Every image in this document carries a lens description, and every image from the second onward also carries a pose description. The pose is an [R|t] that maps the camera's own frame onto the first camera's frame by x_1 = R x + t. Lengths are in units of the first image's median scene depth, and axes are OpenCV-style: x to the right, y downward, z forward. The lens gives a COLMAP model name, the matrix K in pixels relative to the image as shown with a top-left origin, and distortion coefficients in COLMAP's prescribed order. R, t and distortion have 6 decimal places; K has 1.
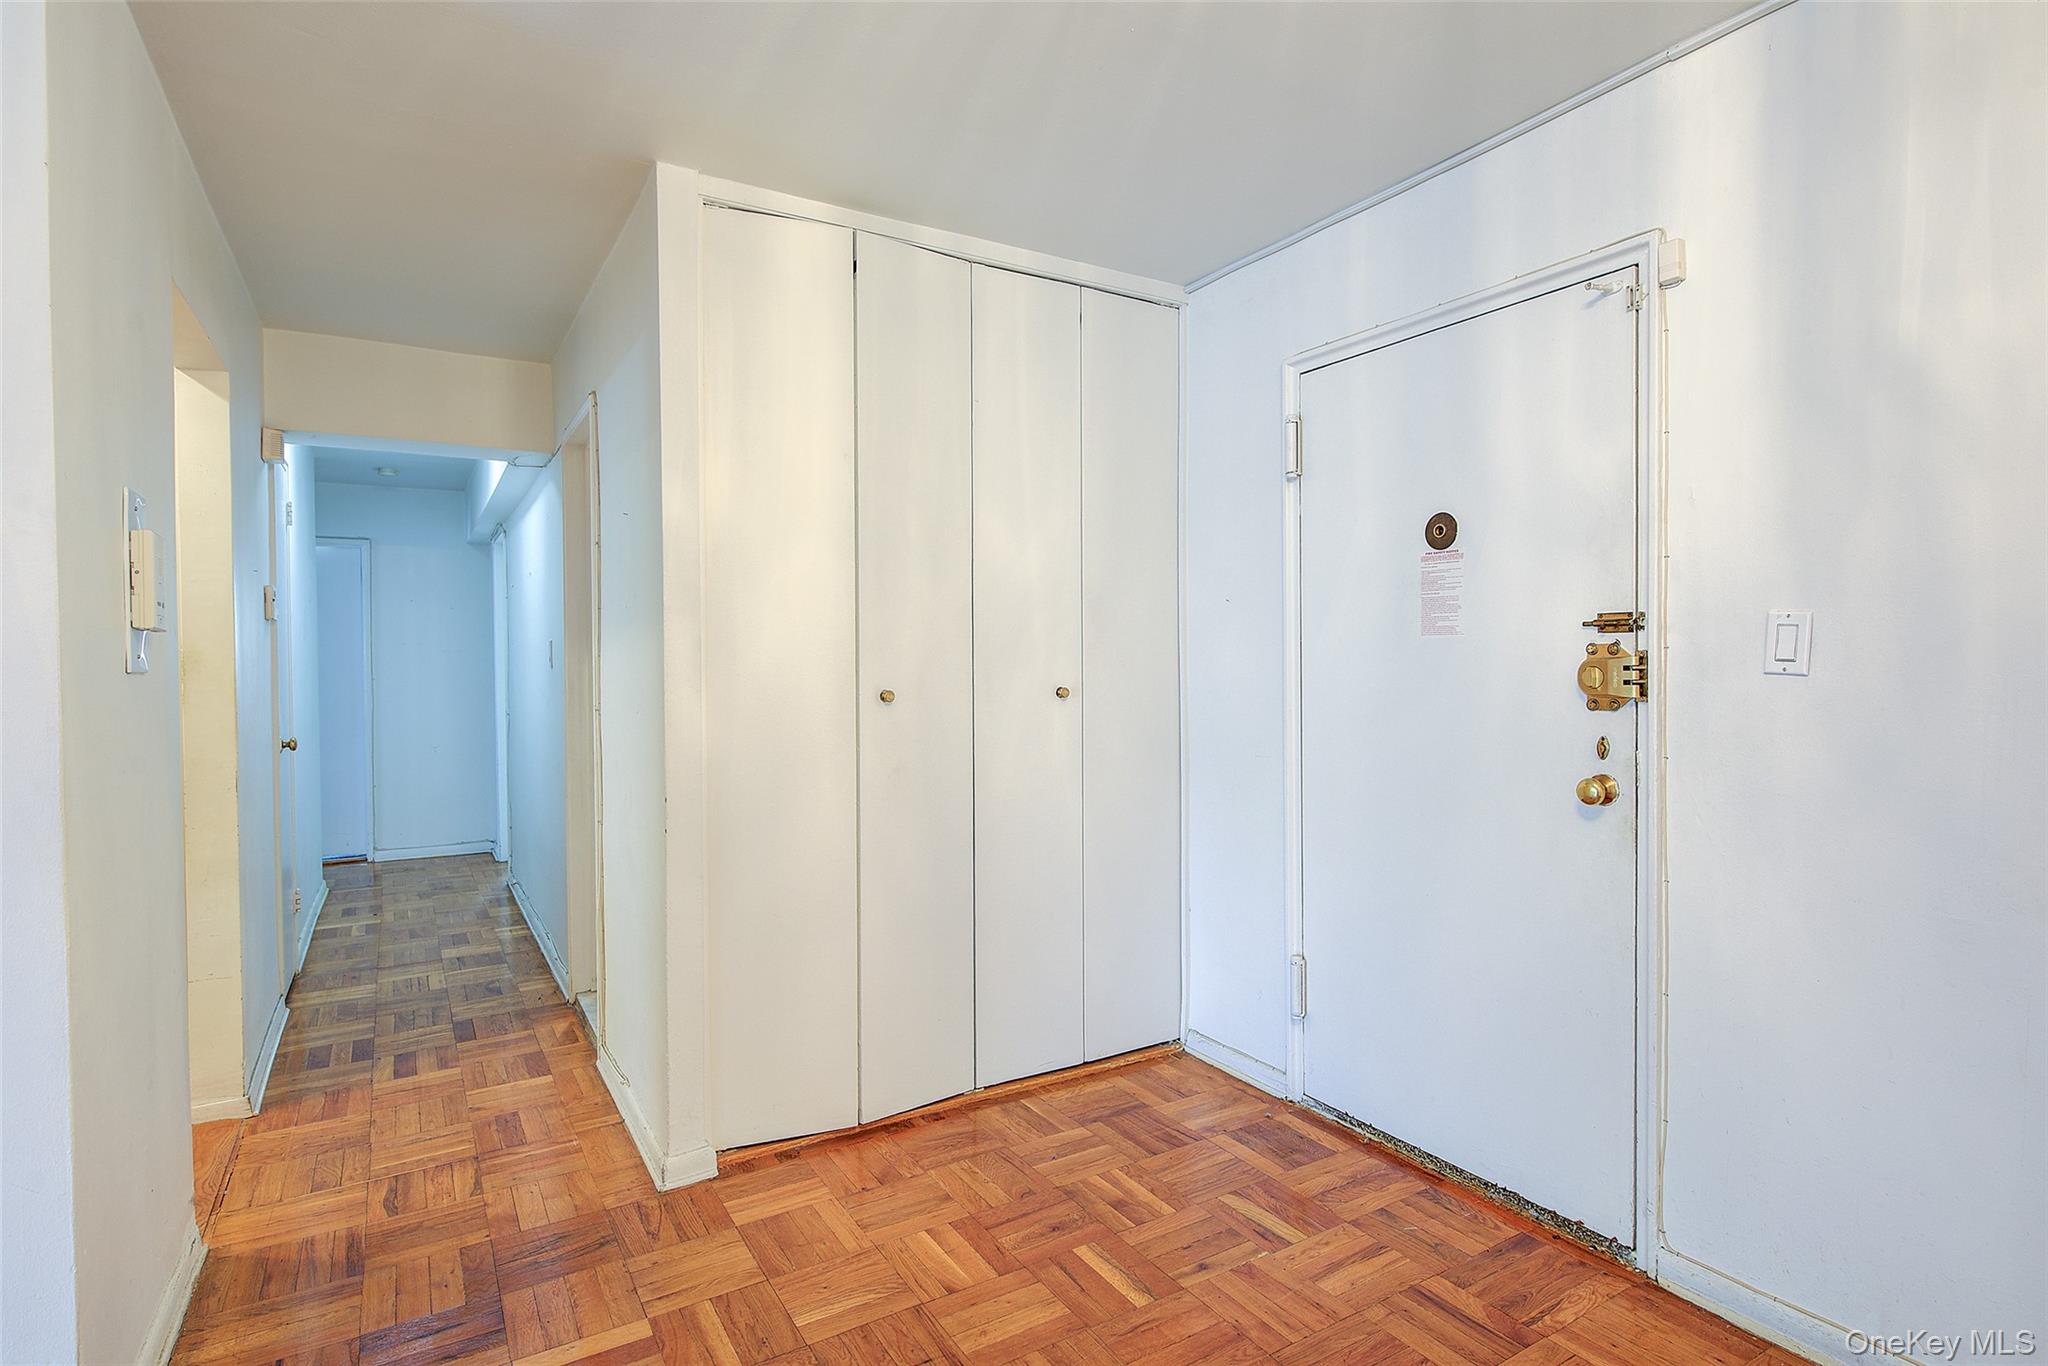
lens RADIAL K [[1011.3, 0, 1063.3], [0, 1011.3, 676.7], [0, 0, 1]] dist [-0.000295, -0.002133]
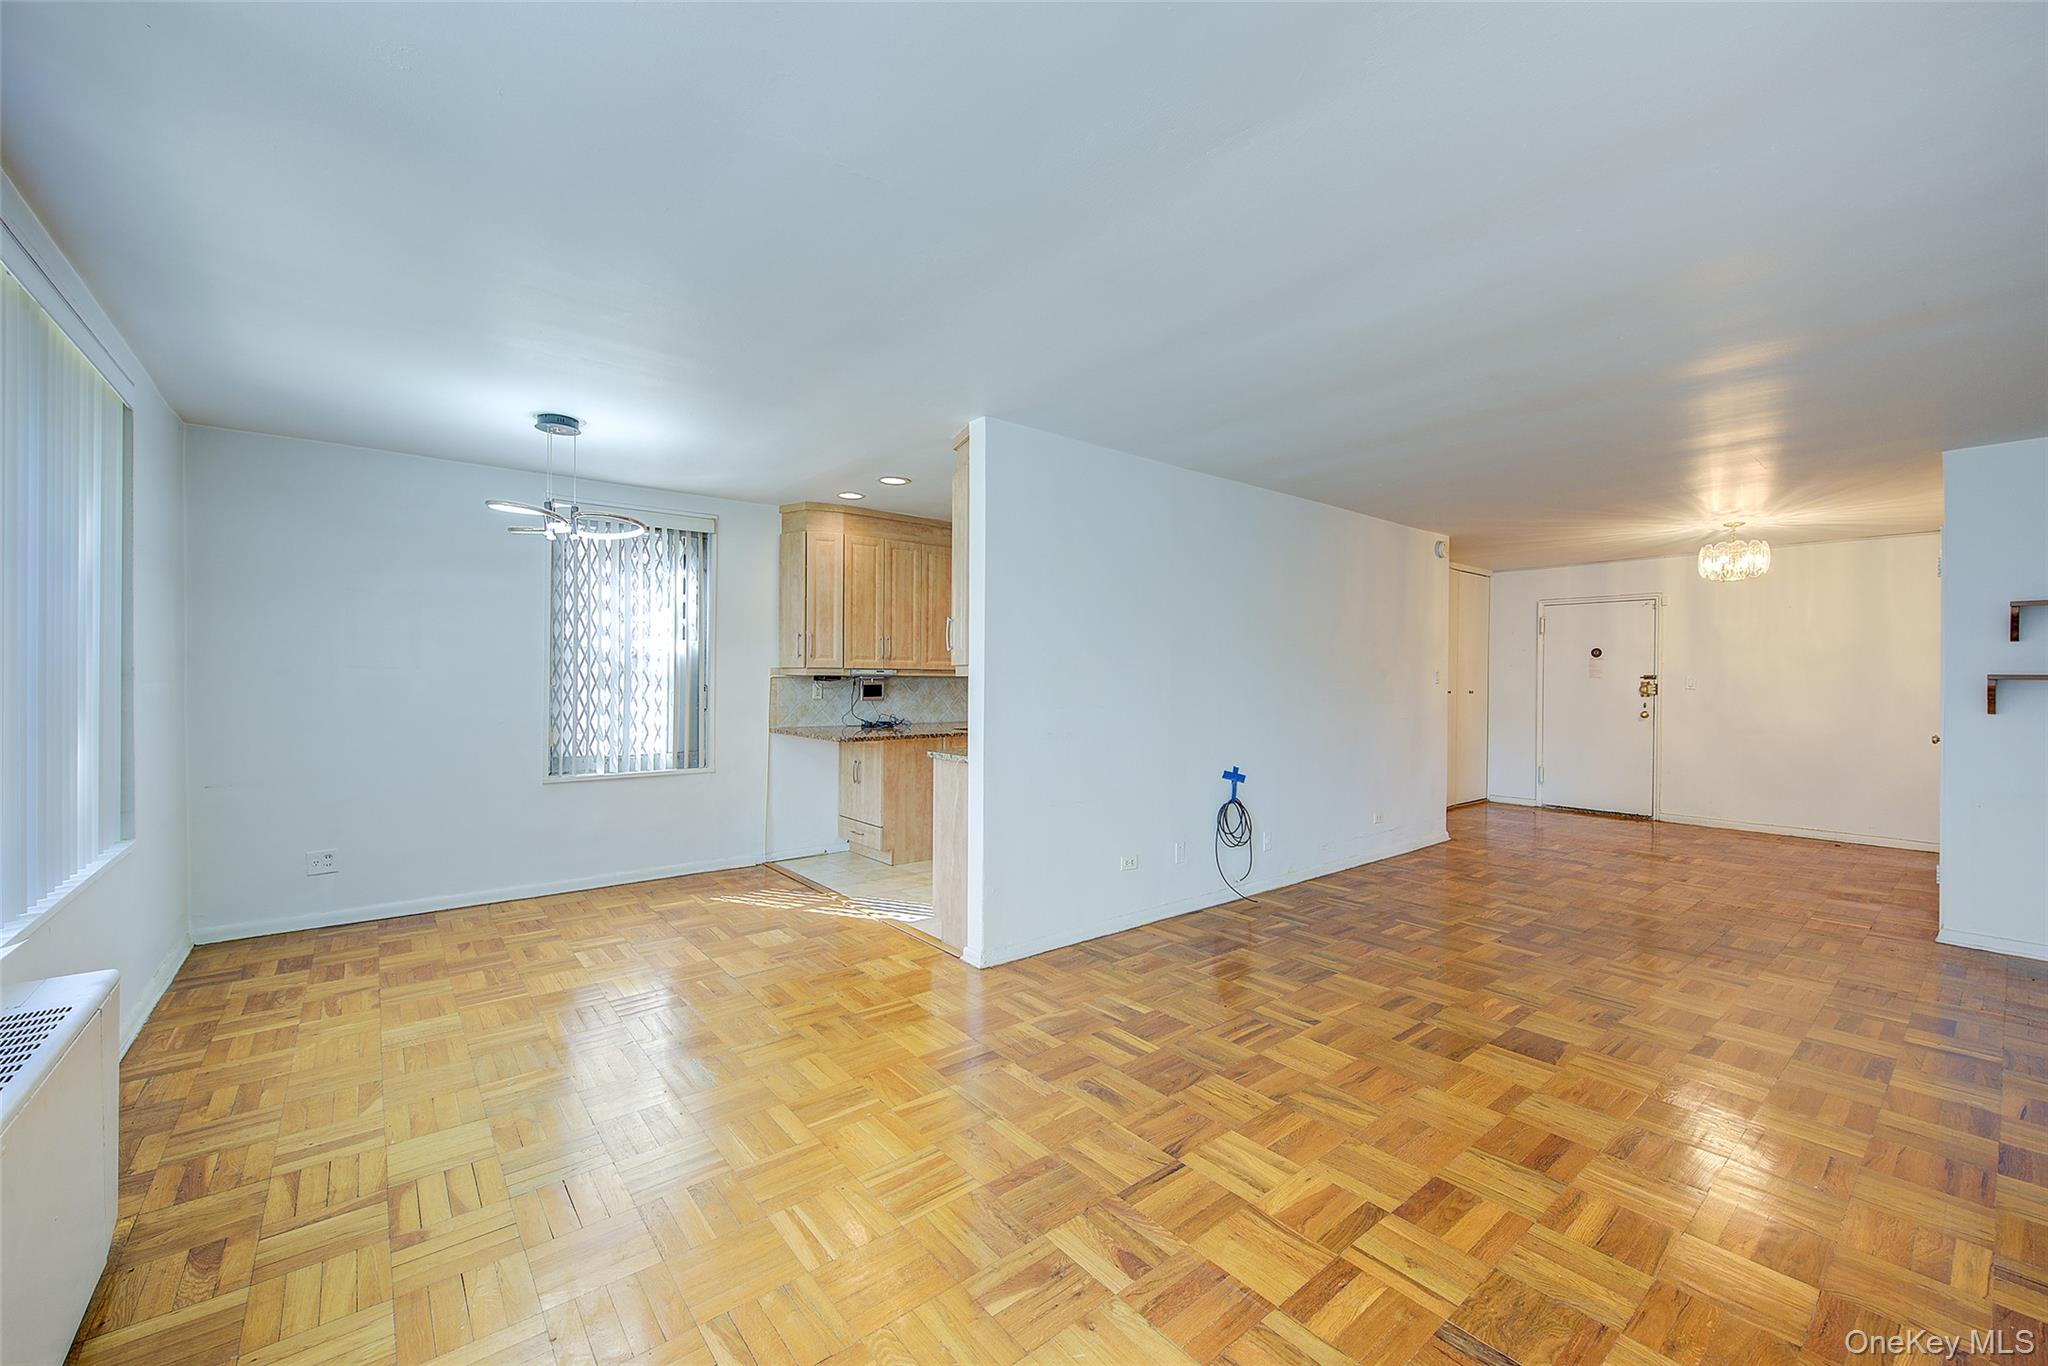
lens RADIAL K [[812.3, 0, 1029.2], [0, 812.3, 684.6], [0, 0, 1]] dist [0.002082, -0.002124]
pose [[0.990157, 0.013635, 0.139295, -2.285010], [-0.013123, 0.999903, -0.004595, 0.027031], [-0.139344, 0.002722, 0.990240, -1.866042]]
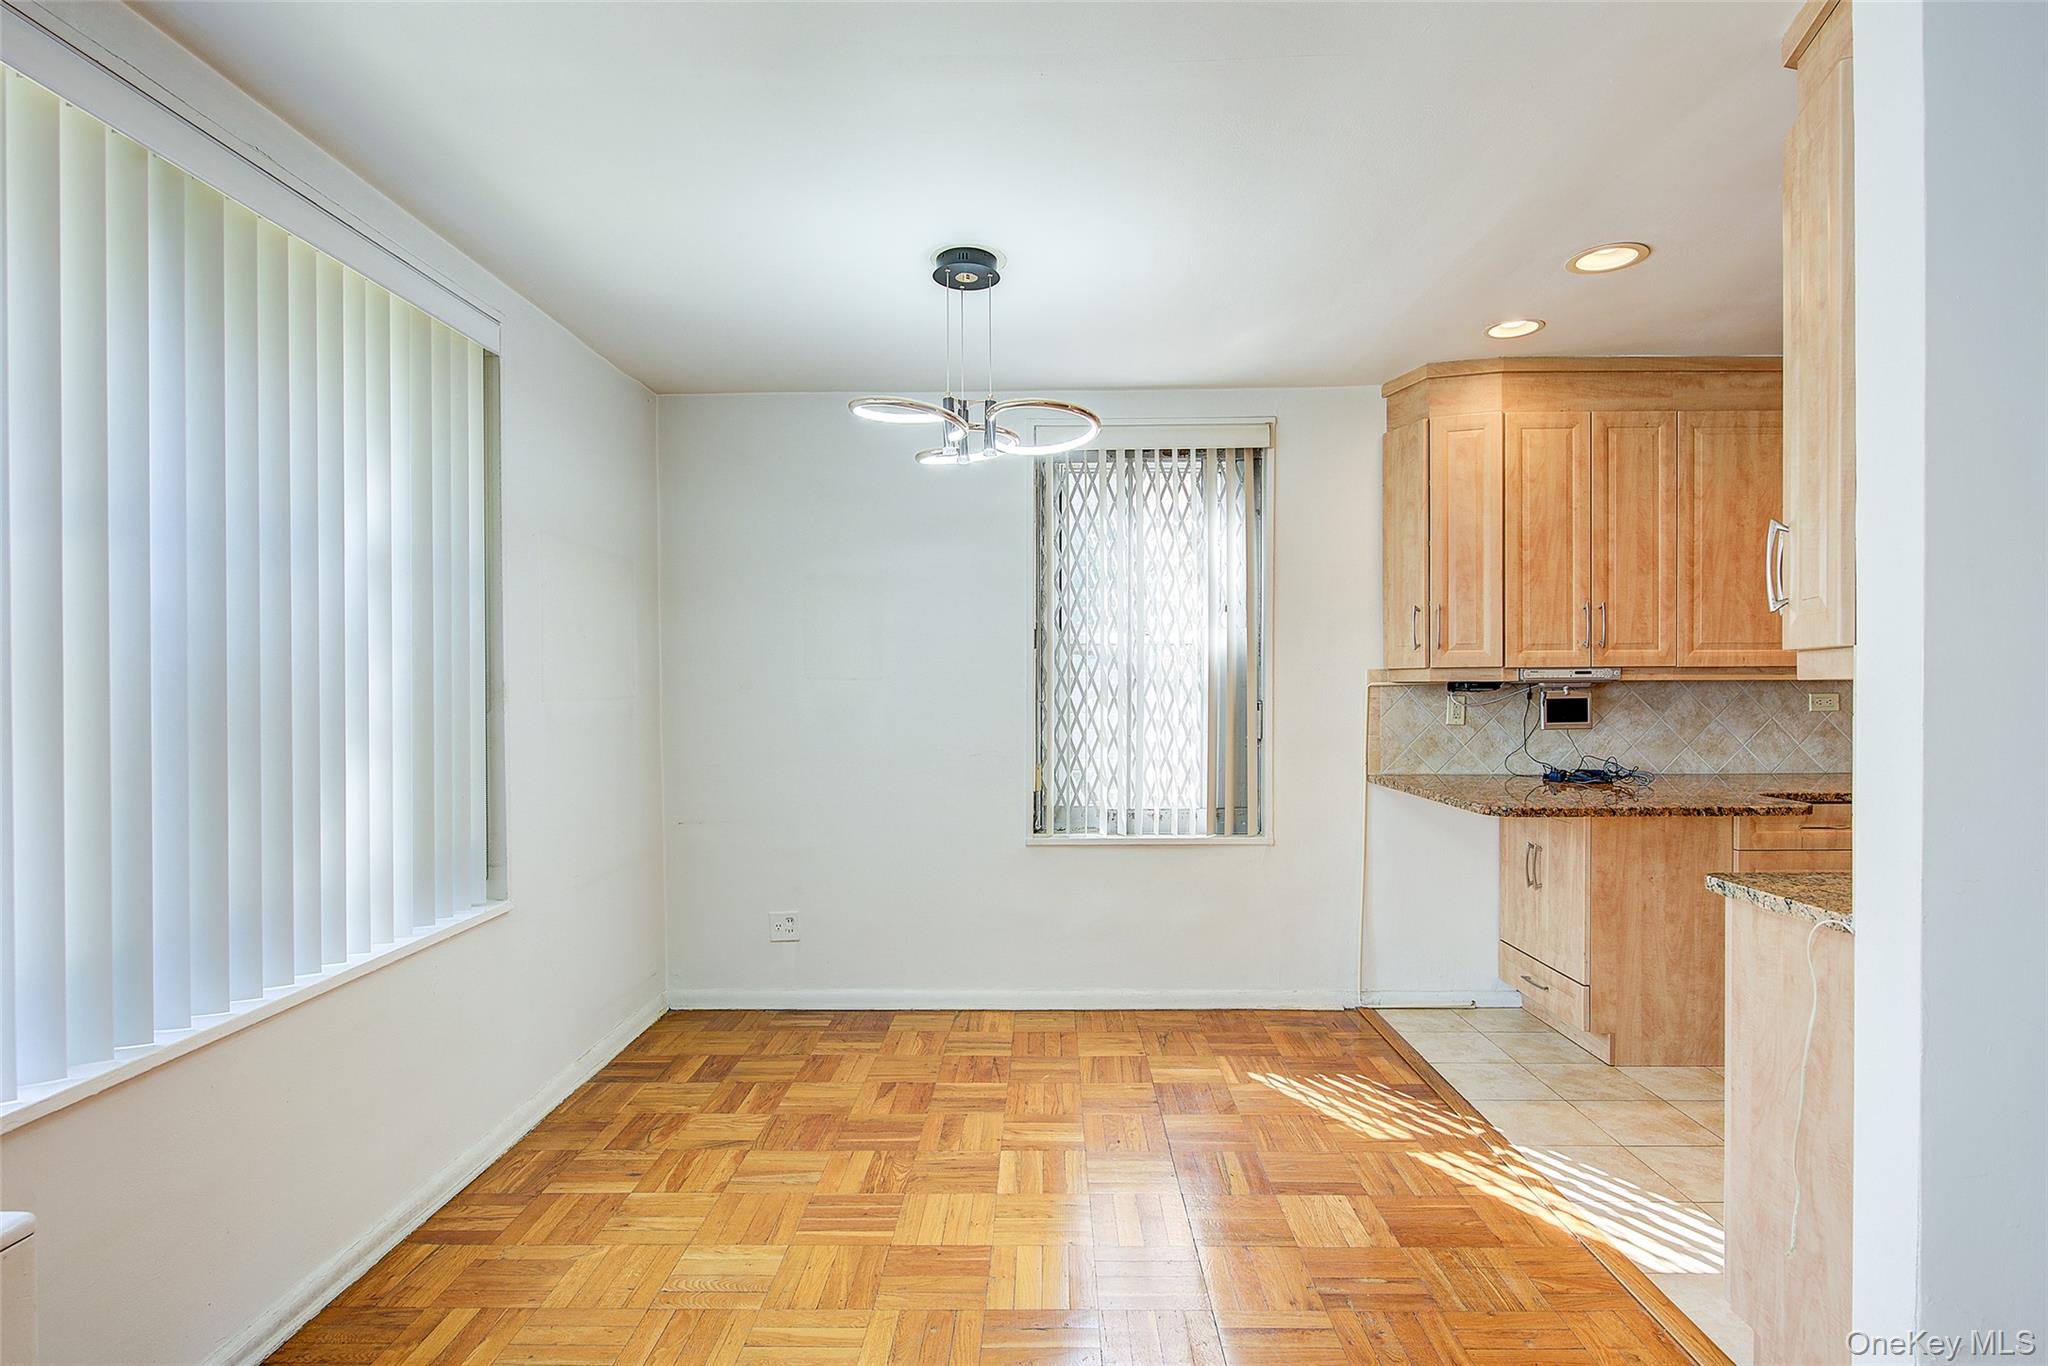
lens RADIAL K [[1011.3, 0, 1023.6], [0, 1011.3, 690.5], [0, 0, 1]] dist [-0.000295, -0.002133]
pose [[0.847123, 0.008109, -0.531335, -2.291336], [-0.009144, 0.999958, 0.000681, 0.017280], [0.531319, 0.004282, 0.847161, -1.185967]]
